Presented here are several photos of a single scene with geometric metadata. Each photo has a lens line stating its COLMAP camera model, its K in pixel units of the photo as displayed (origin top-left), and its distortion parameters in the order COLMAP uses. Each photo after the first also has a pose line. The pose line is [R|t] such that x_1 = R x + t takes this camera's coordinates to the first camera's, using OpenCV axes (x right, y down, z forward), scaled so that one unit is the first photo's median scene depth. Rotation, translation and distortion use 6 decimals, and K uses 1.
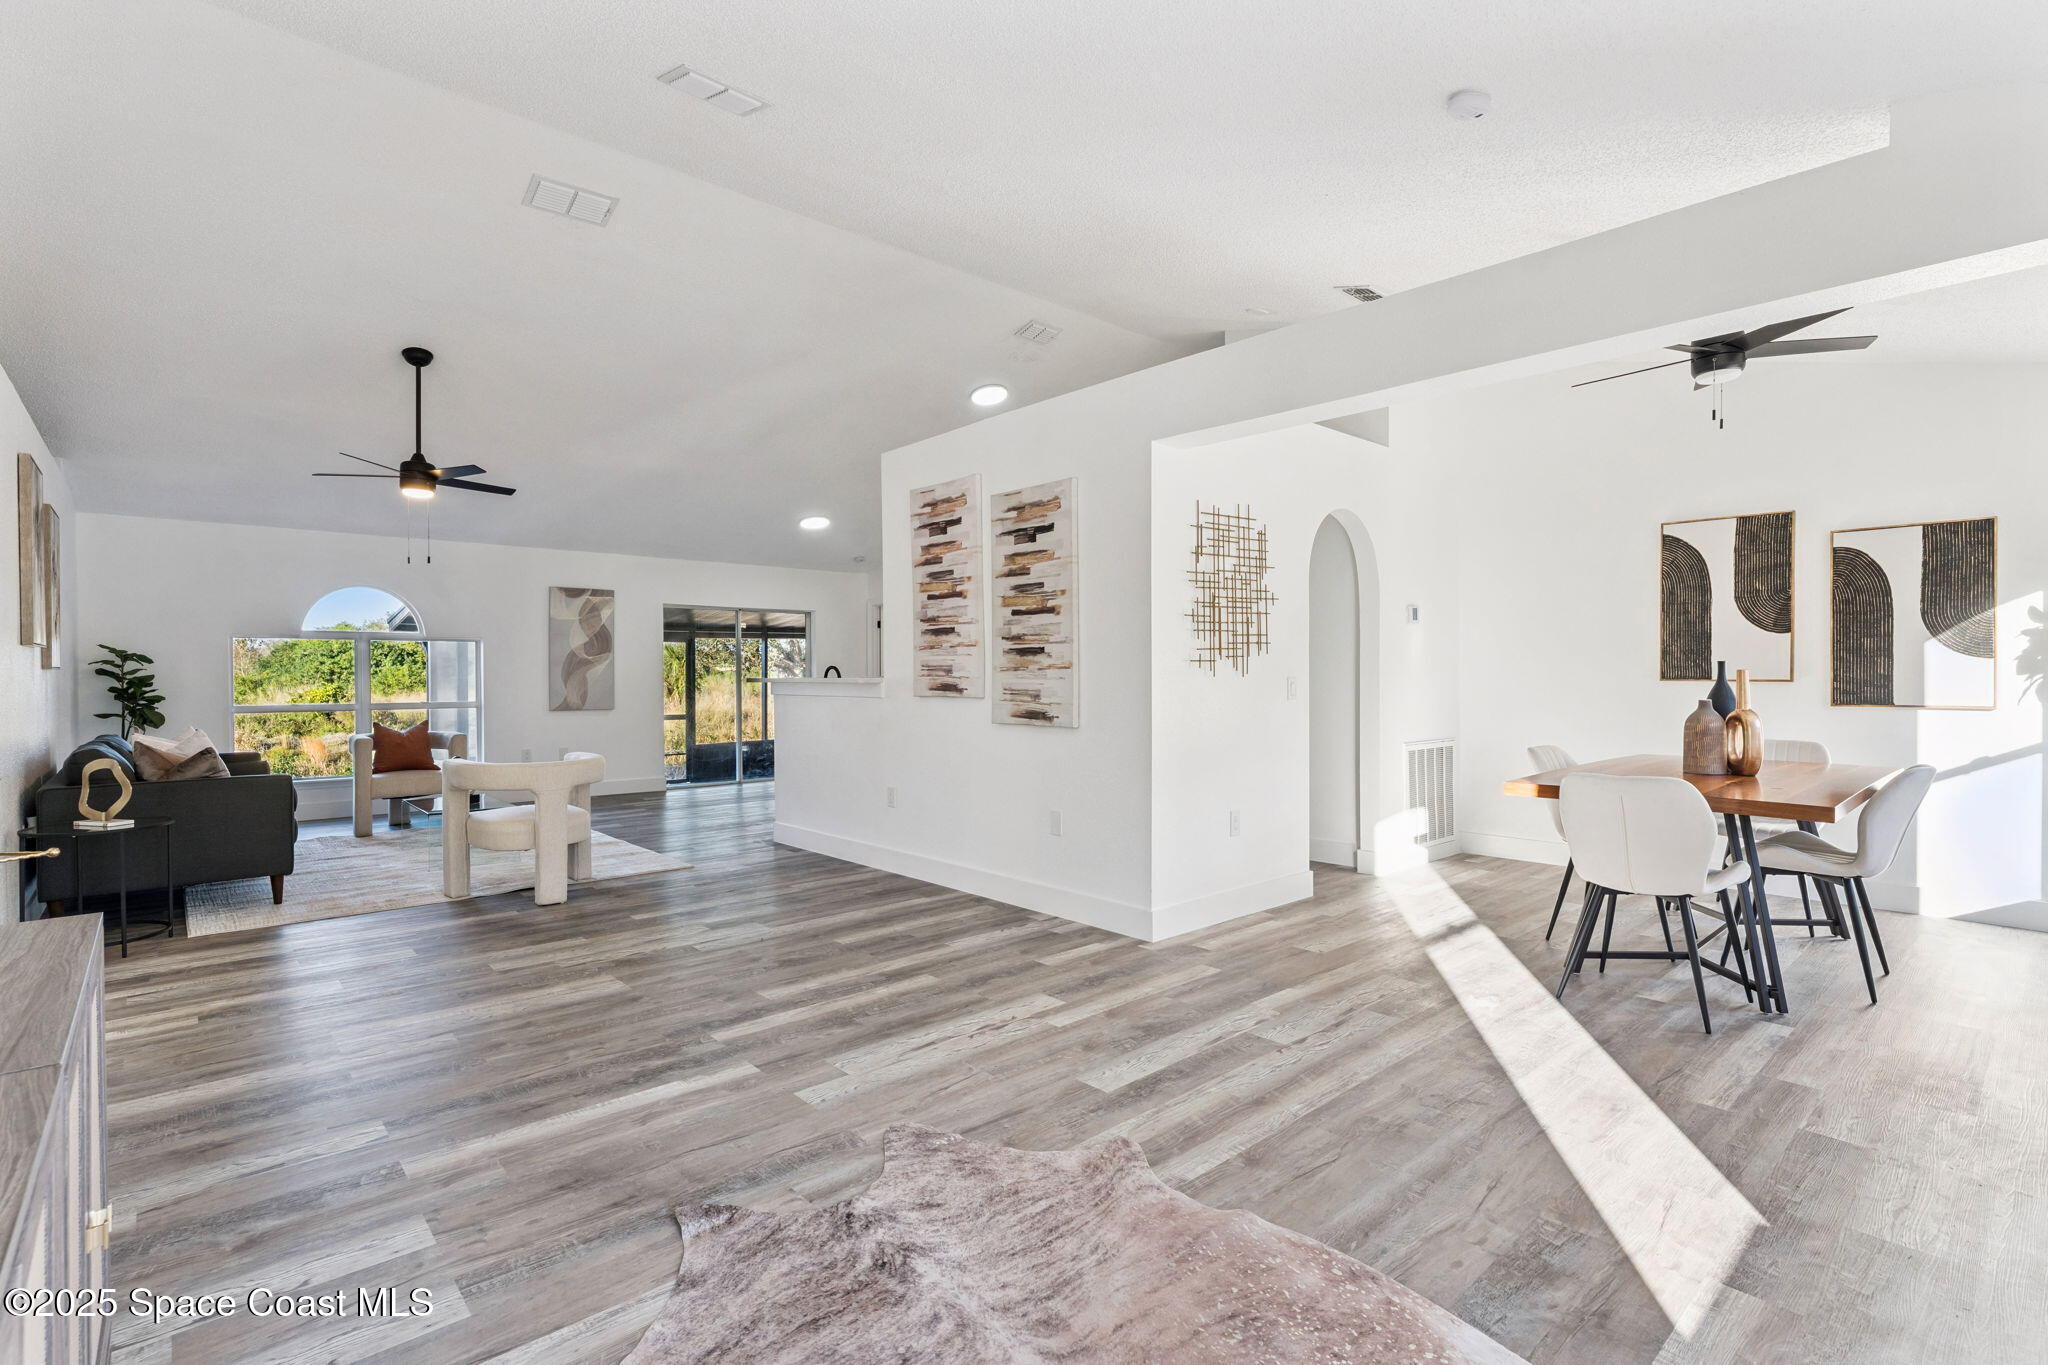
lens RADIAL K [[933.6, 0, 1011.6], [0, 933.6, 685.2], [0, 0, 1]] dist [0.000148, -0.000142]
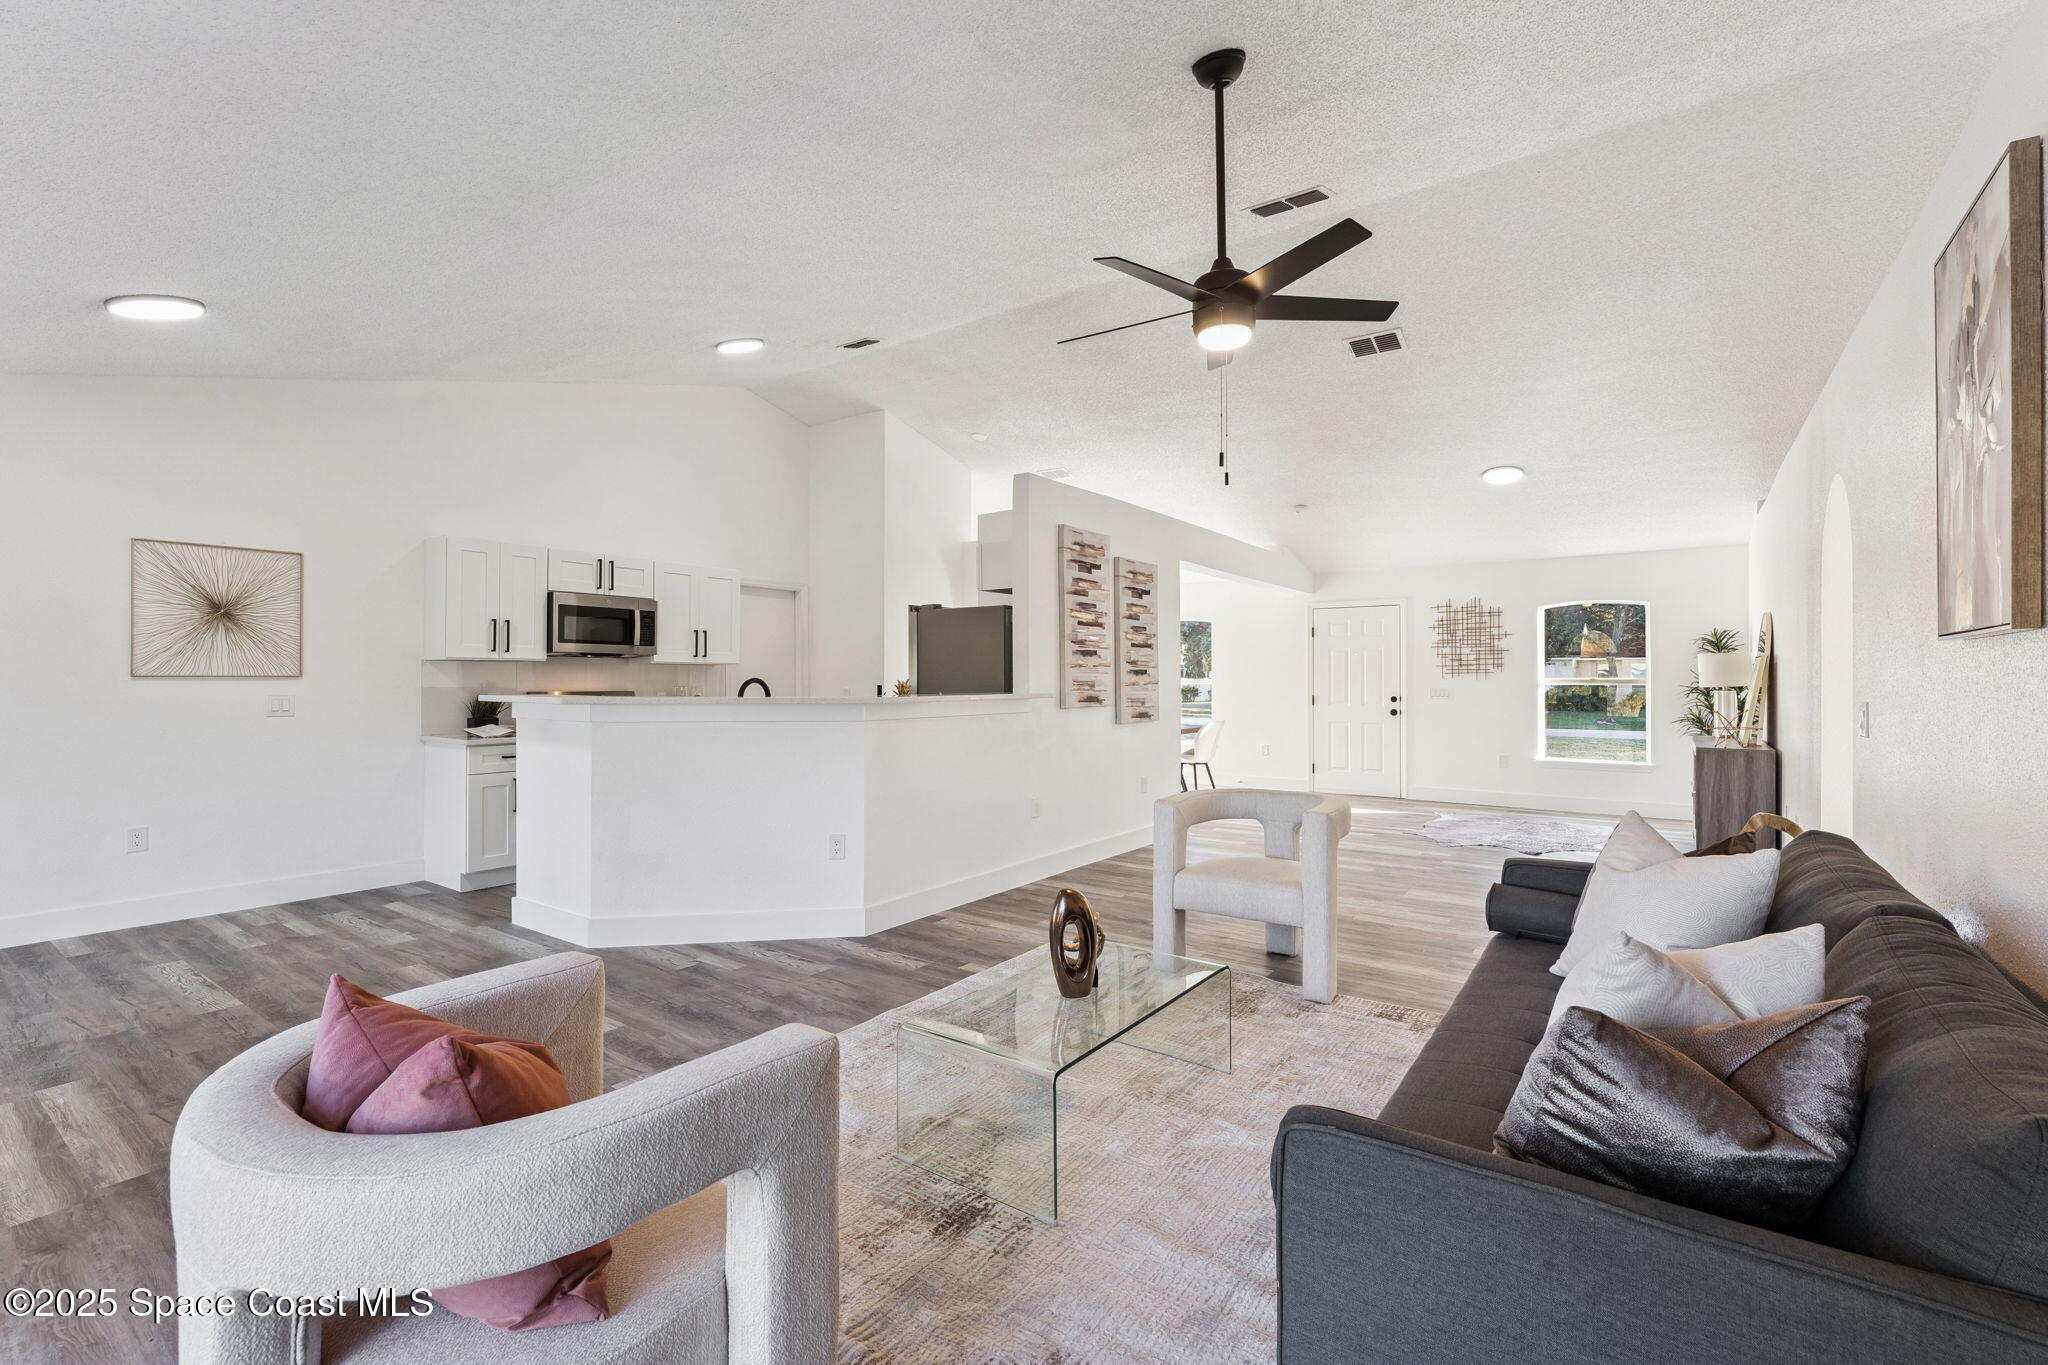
lens RADIAL K [[893.5, 0, 1012.8], [0, 893.5, 677.8], [0, 0, 1]] dist [-0.002868, 0.000052]
pose [[-0.200313, 0.006404, 0.979711, -1.316872], [0.014823, 0.999884, -0.003505, -0.025287], [-0.979620, 0.013820, -0.200385, 1.471506]]
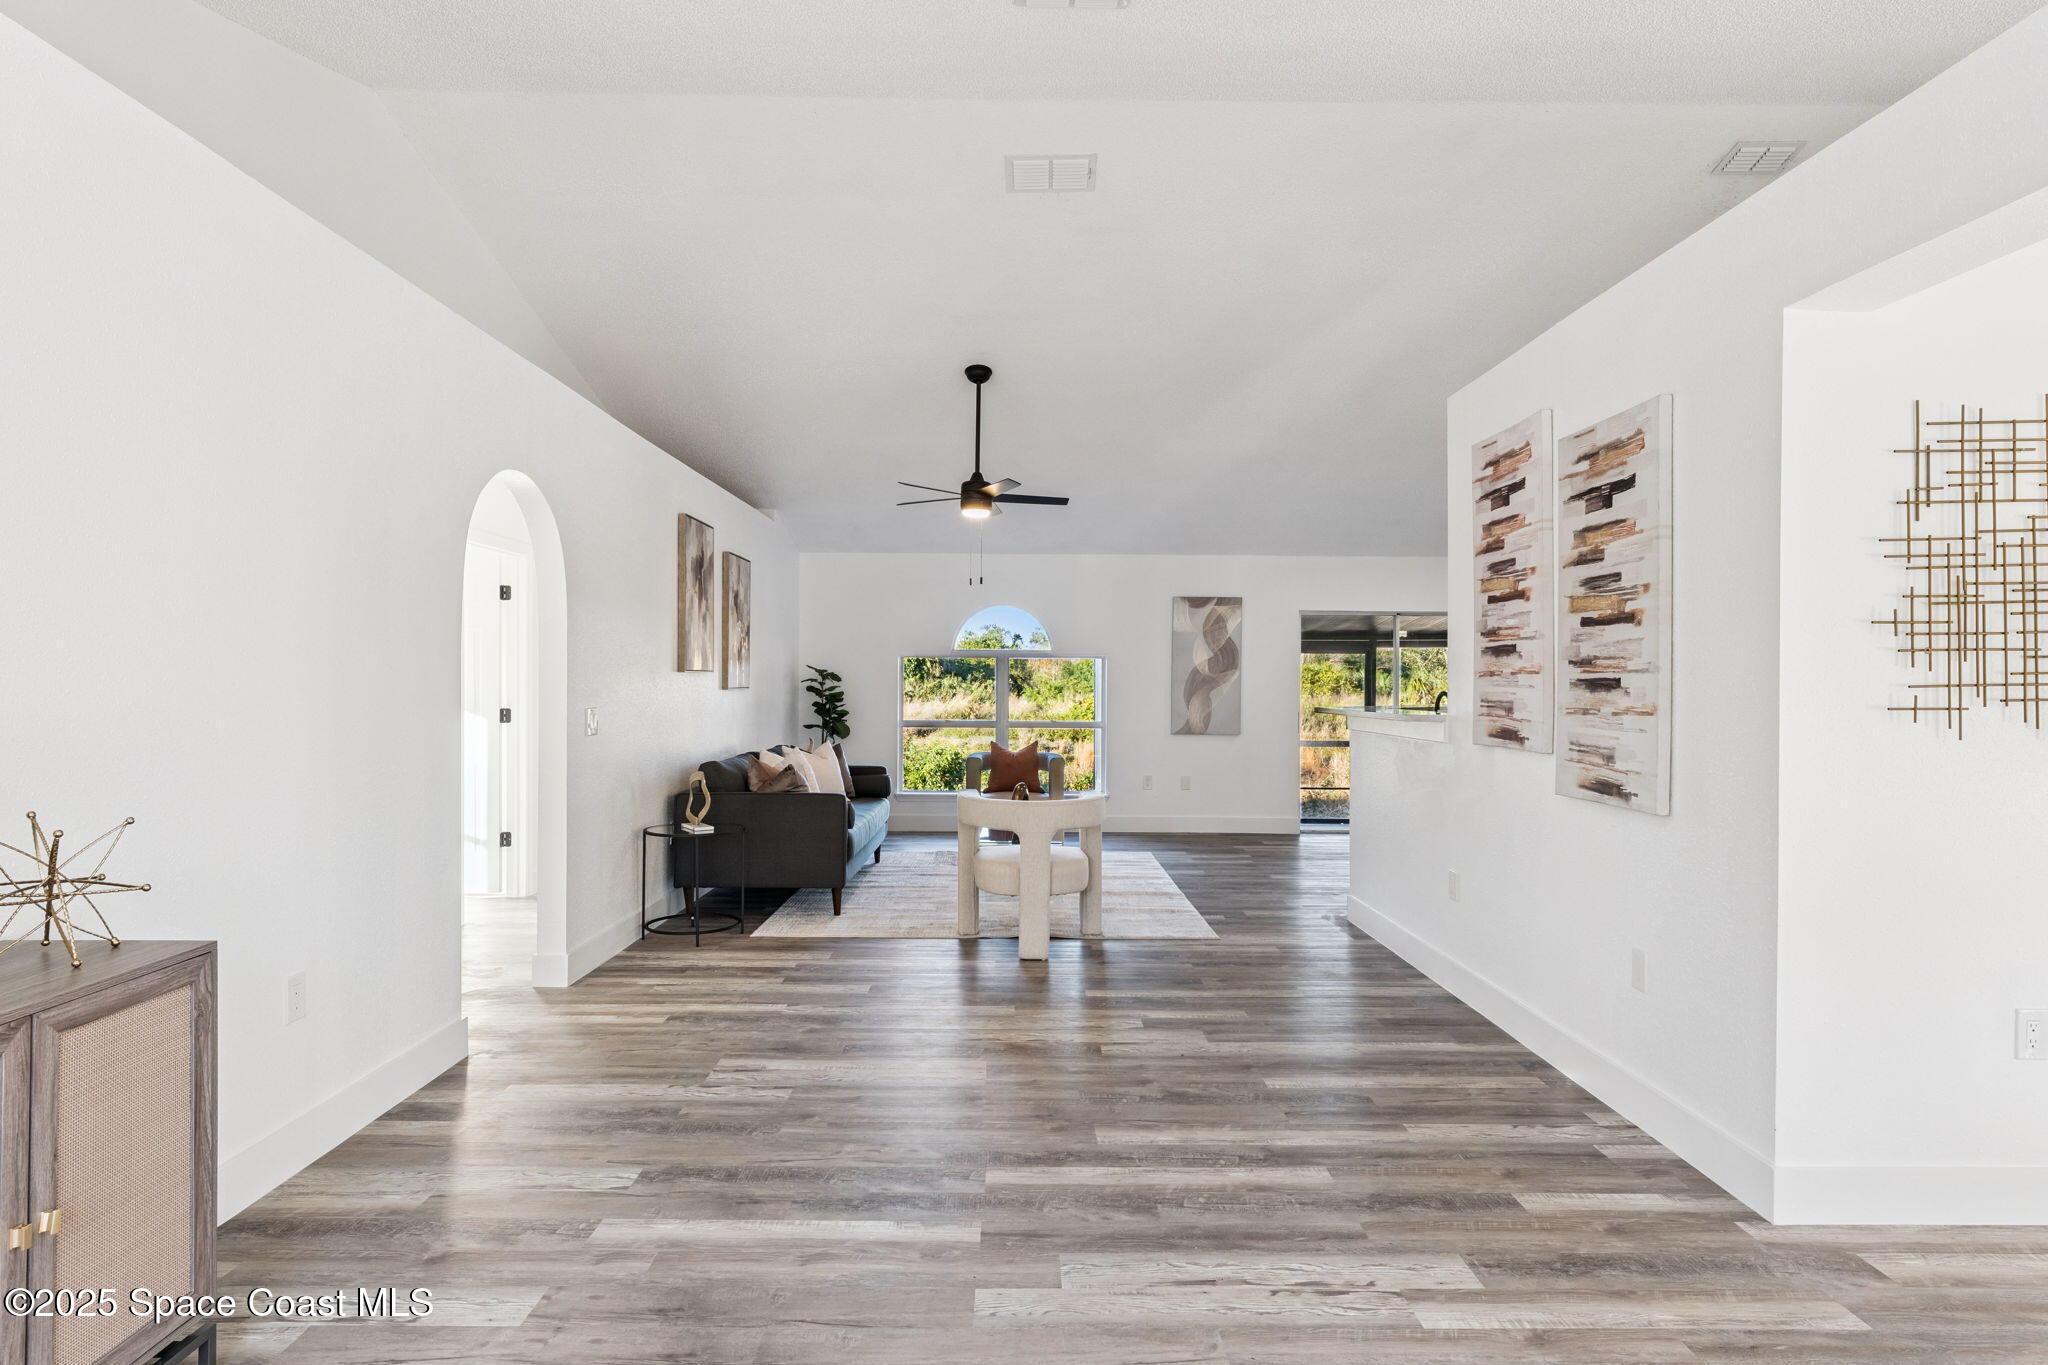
lens RADIAL K [[1115.8, 0, 1041.6], [0, 1115.8, 685.0], [0, 0, 1]] dist [0.000818, -0.000096]
pose [[0.758434, 0.010253, -0.651669, 0.218580], [-0.016871, 0.999850, -0.003904, -0.026497], [0.651531, 0.013955, 0.758493, 0.194636]]
